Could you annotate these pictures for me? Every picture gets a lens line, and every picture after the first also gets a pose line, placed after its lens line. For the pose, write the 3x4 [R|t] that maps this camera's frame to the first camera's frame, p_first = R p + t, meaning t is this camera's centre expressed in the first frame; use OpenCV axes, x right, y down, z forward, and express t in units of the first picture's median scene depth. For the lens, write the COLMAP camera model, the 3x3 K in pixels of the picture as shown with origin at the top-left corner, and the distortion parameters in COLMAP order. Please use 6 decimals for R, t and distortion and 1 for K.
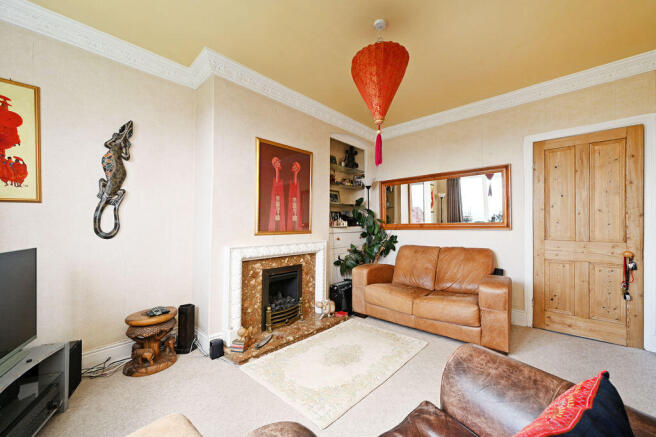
lens RADIAL K [[259.8, 0, 328.0], [0, 259.8, 218.5], [0, 0, 1]] dist [-0.000663, 0.000015]
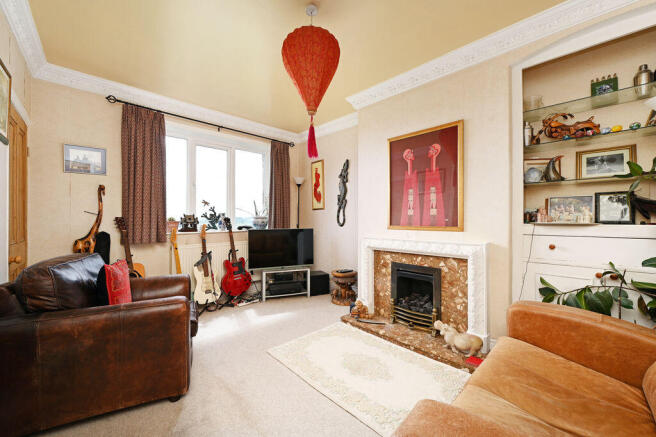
lens RADIAL K [[259.8, 0, 328.0], [0, 259.8, 218.5], [0, 0, 1]] dist [-0.000663, 0.000015]
pose [[-0.050103, -0.005388, -0.998730, 0.804489], [0.015524, 0.999860, -0.006173, 0.022679], [0.998623, -0.015813, -0.050013, 0.781588]]
